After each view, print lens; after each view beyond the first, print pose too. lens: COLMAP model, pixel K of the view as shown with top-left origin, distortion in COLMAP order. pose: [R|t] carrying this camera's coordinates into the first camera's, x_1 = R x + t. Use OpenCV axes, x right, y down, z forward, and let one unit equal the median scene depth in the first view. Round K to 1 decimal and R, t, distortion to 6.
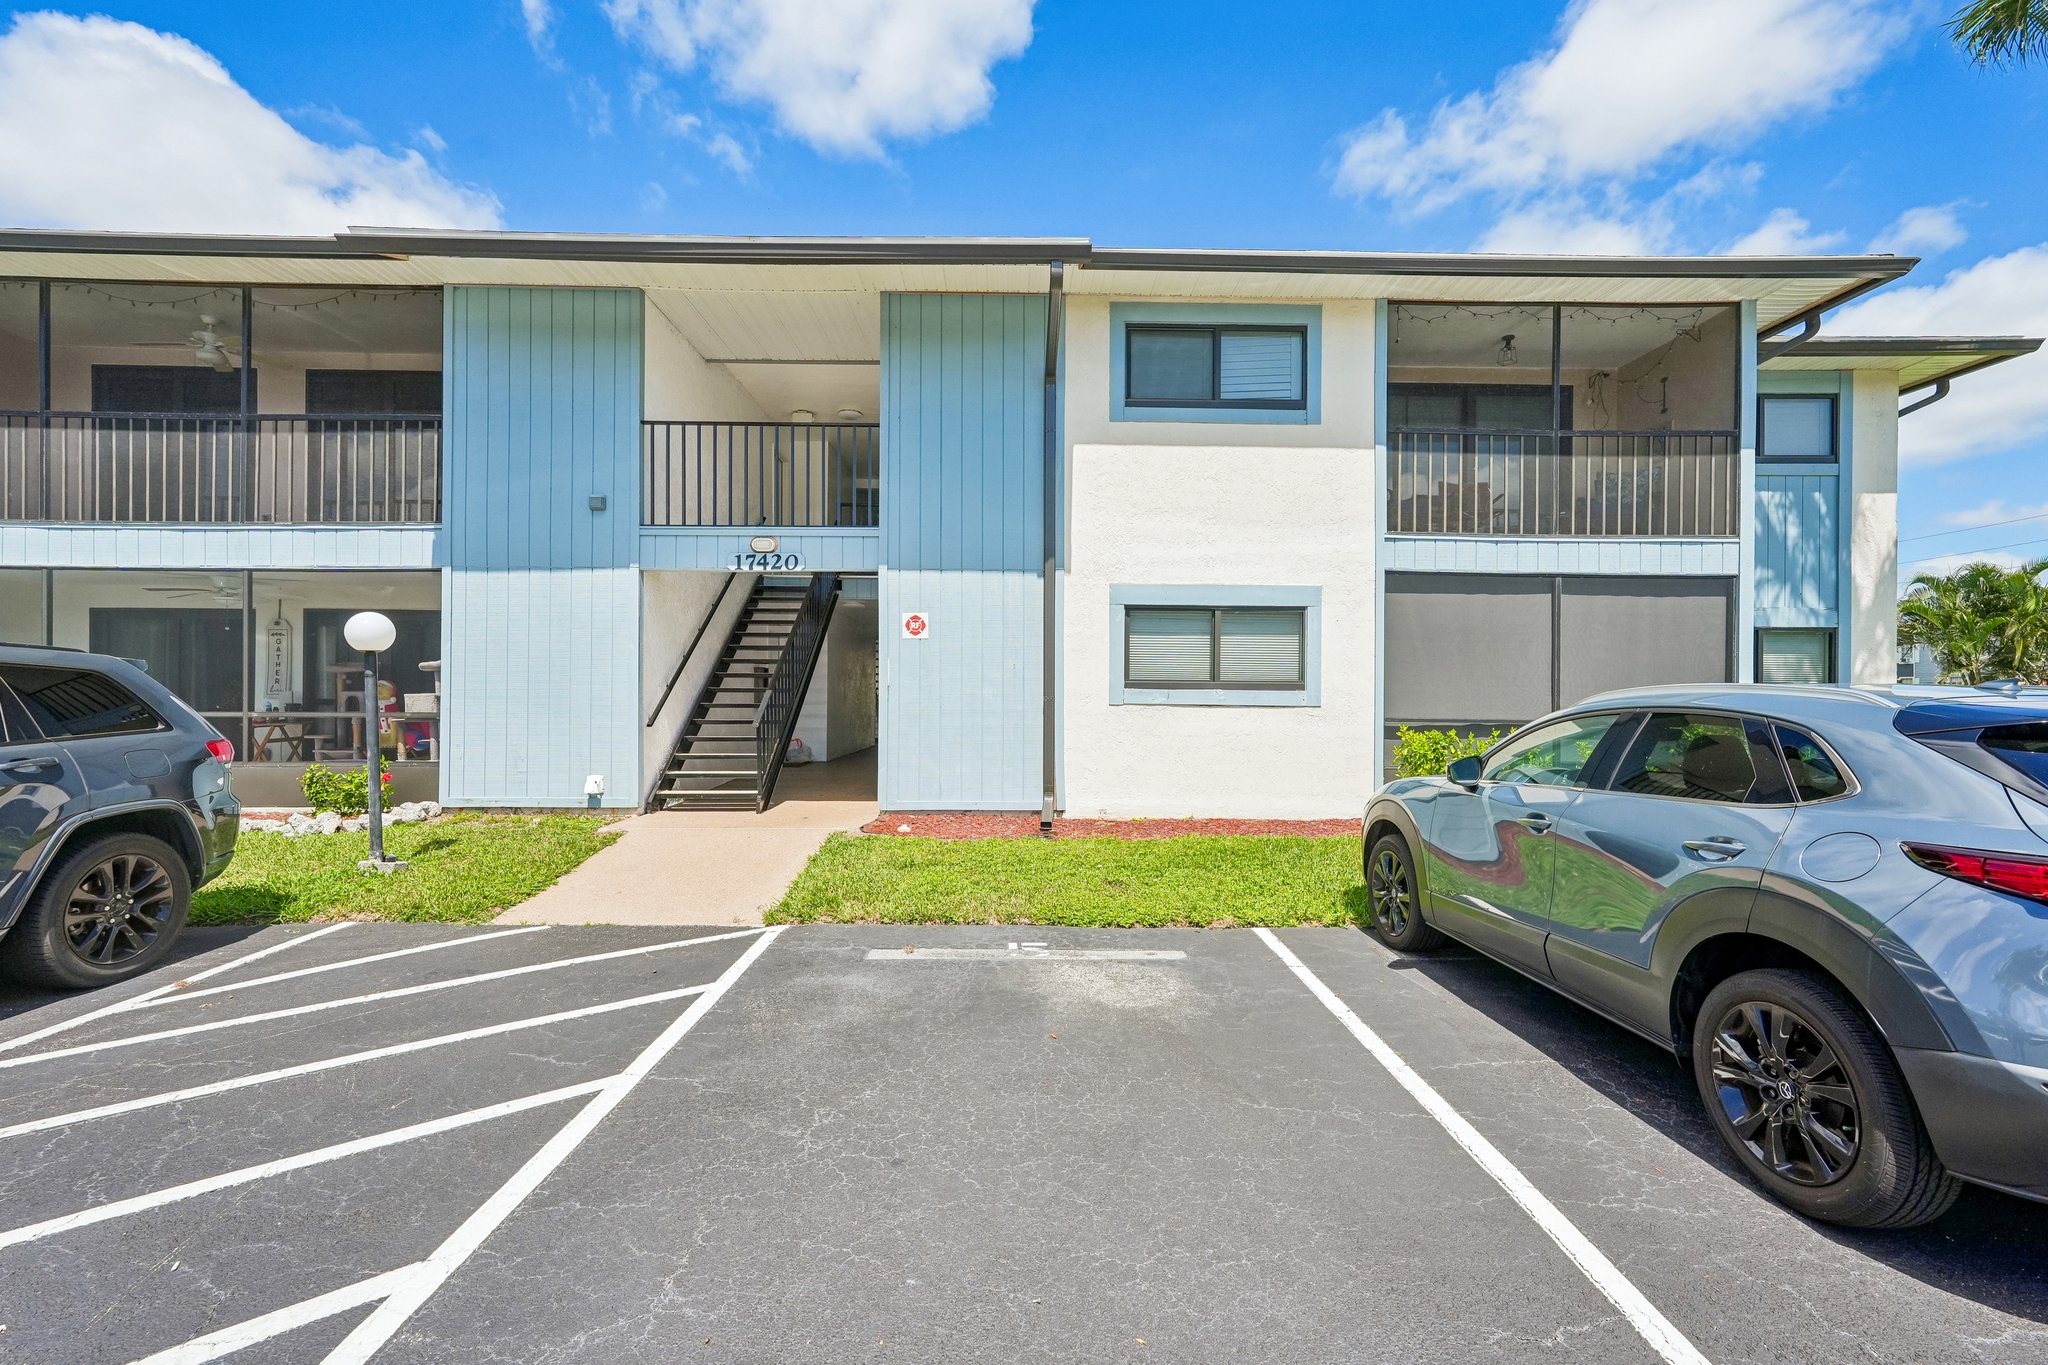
lens RADIAL K [[863.8, 0, 1021.1], [0, 863.8, 700.7], [0, 0, 1]] dist [0.021917, -0.011587]
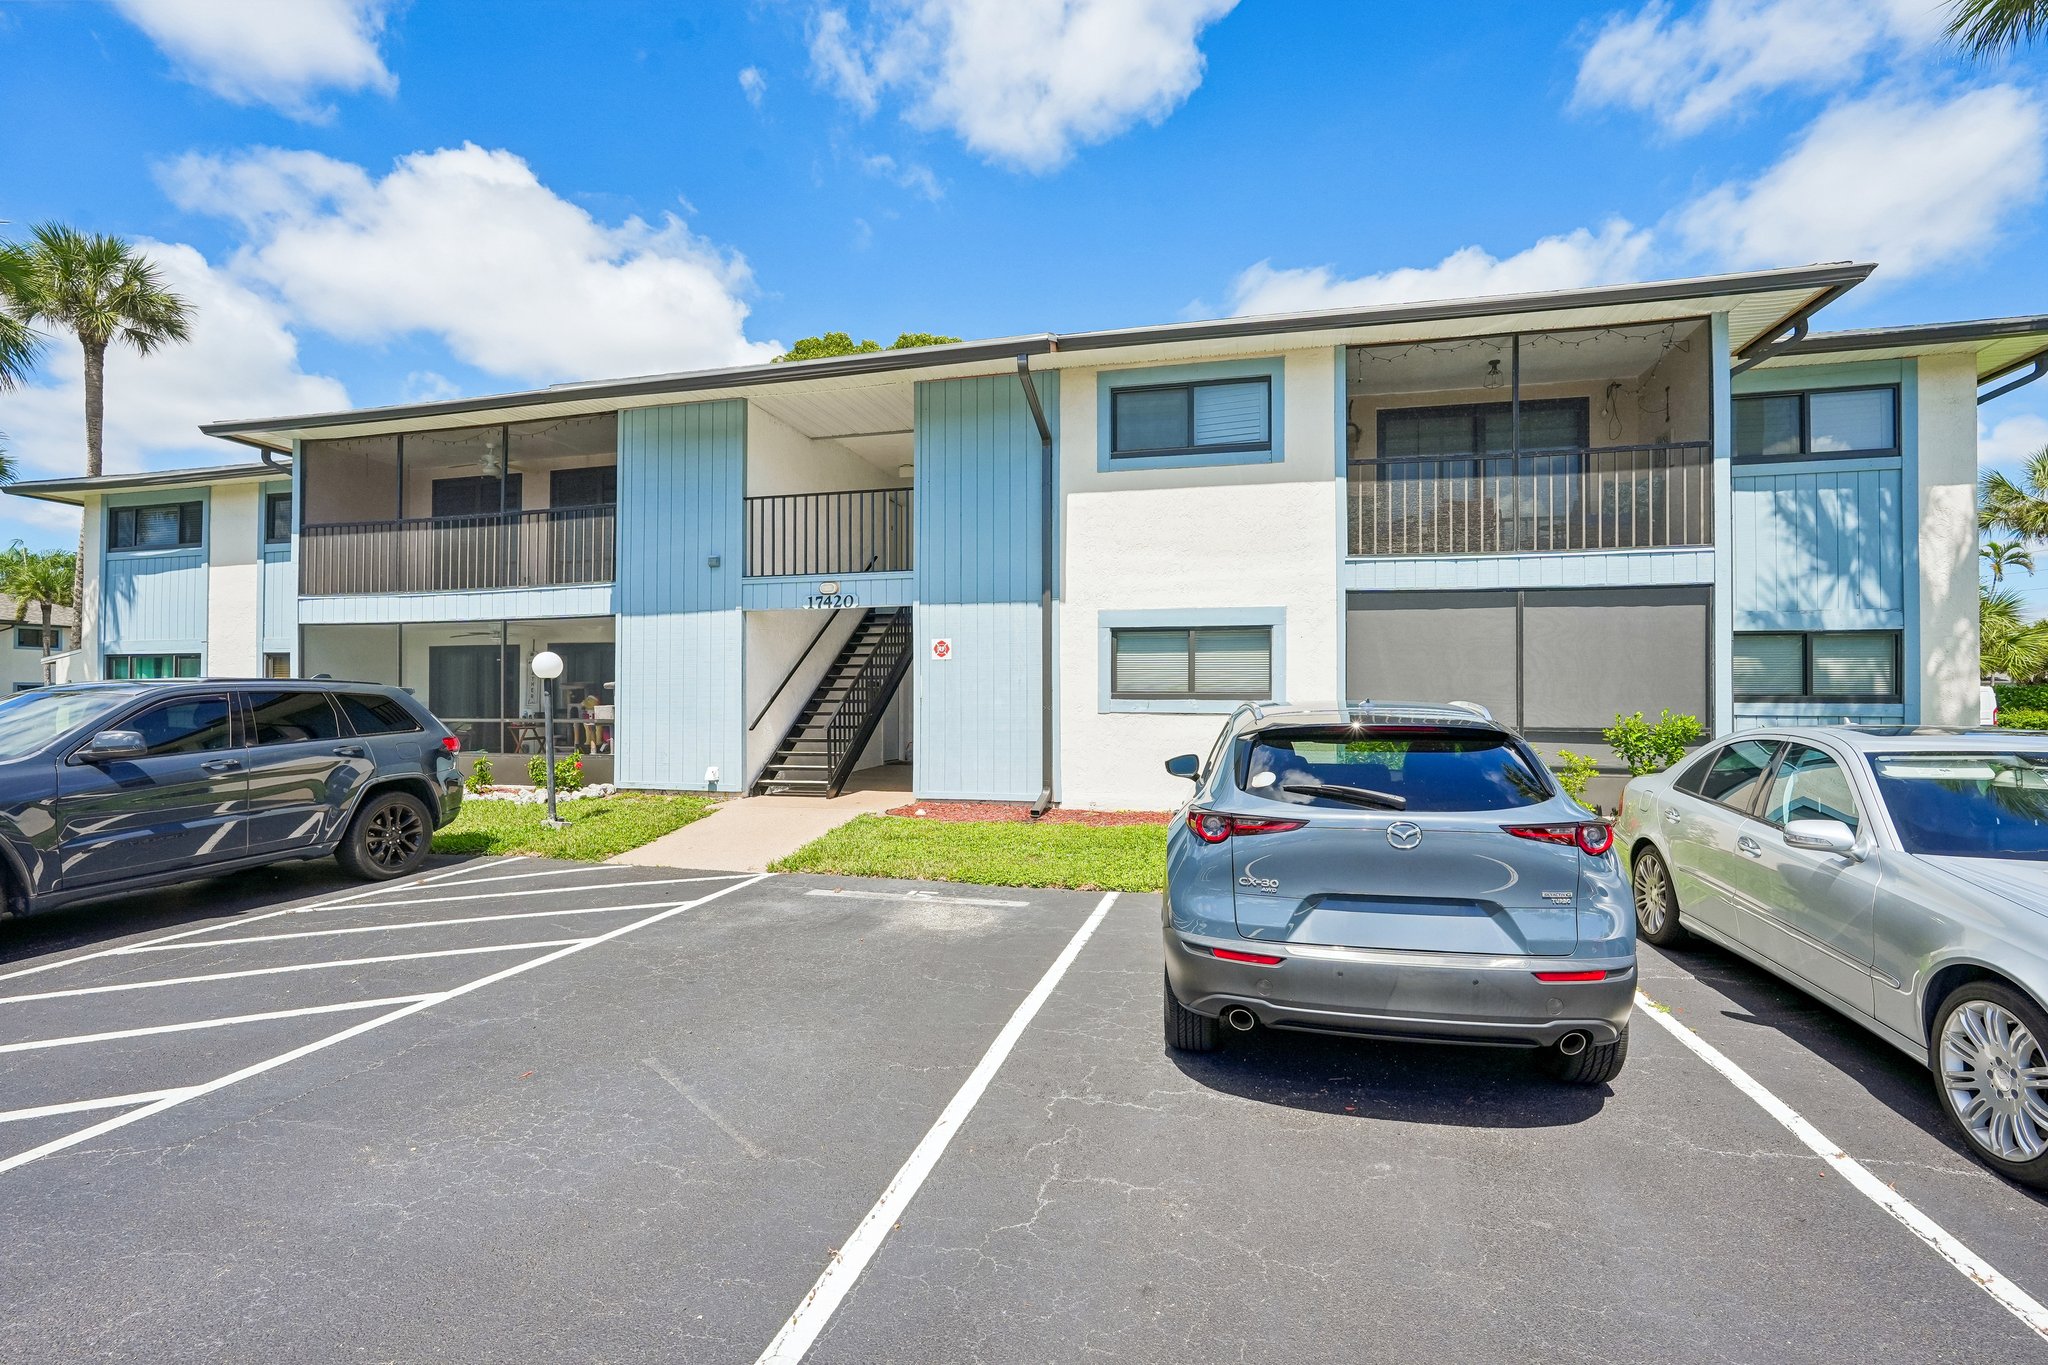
lens RADIAL K [[917.6, 0, 1028.5], [0, 917.6, 690.8], [0, 0, 1]] dist [-0.002873, -0.000013]
pose [[0.965909, -0.007071, -0.258784, 0.333578], [0.006830, 0.999975, -0.001830, -0.024059], [0.258791, 0.000000, 0.965933, -0.229387]]
